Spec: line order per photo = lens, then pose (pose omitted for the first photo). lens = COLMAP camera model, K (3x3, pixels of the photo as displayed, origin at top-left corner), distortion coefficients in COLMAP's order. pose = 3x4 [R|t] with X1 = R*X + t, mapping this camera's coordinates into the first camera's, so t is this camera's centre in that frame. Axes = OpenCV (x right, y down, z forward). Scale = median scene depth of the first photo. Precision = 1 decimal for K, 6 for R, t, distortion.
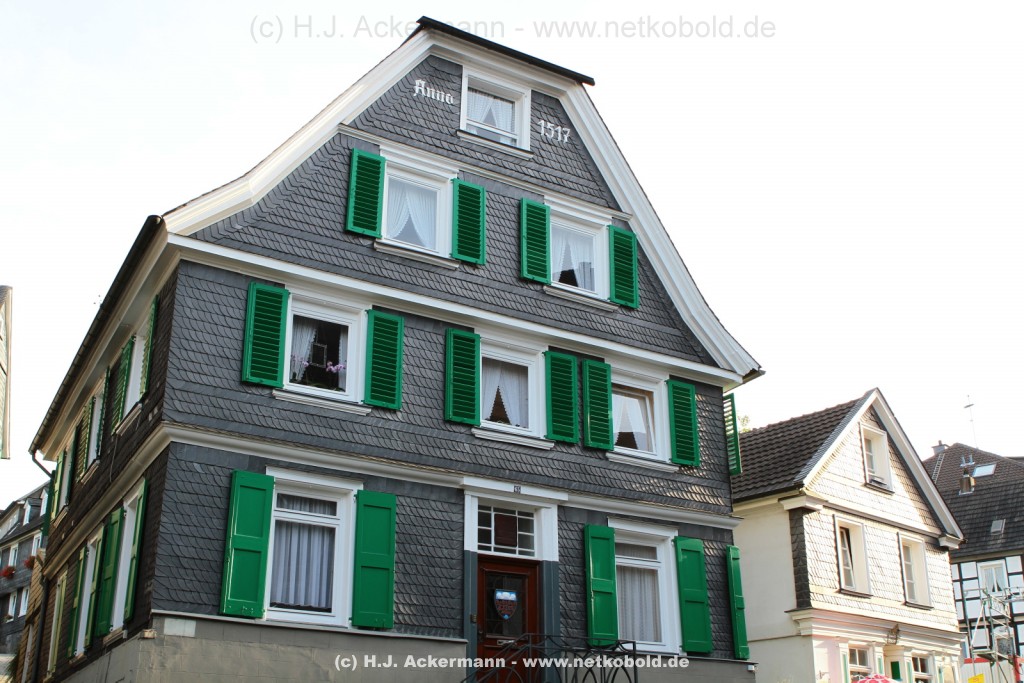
lens RADIAL K [[1140.2, 0, 512.0], [0, 1140.2, 341.5], [0, 0, 1]] dist [-0.123878, 0.121577]
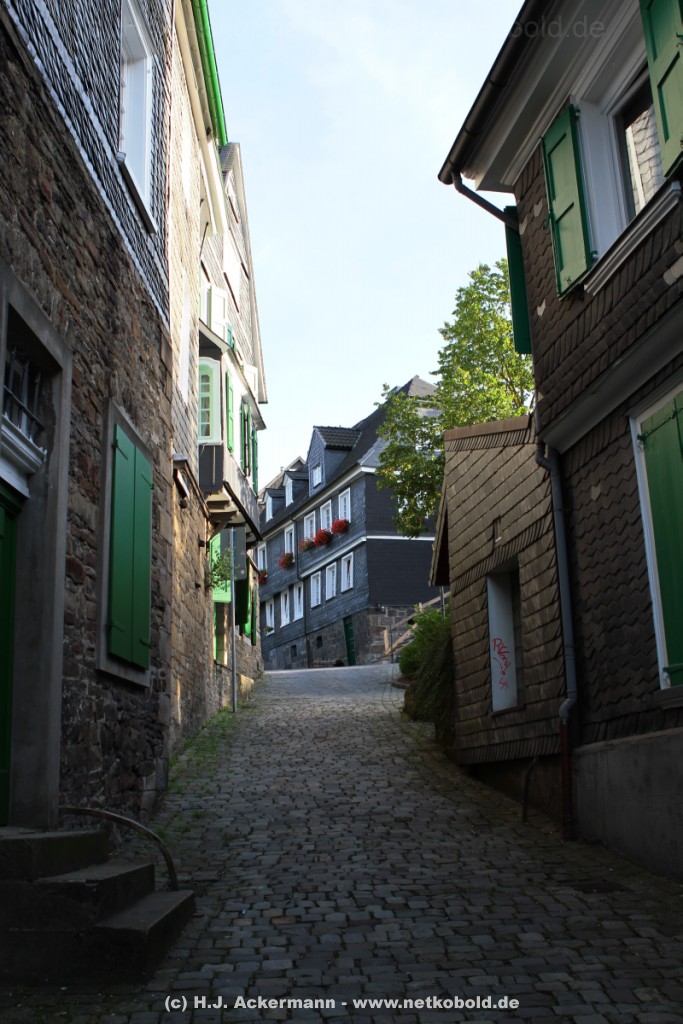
lens RADIAL K [[1140.2, 0, 341.5], [0, 1140.2, 512.0], [0, 0, 1]] dist [-0.123878, 0.121577]
pose [[0.948892, -0.108107, -0.296509, -0.136463], [0.150273, 0.980931, 0.123261, 0.063646], [0.277529, -0.161518, 0.947042, 0.215218]]
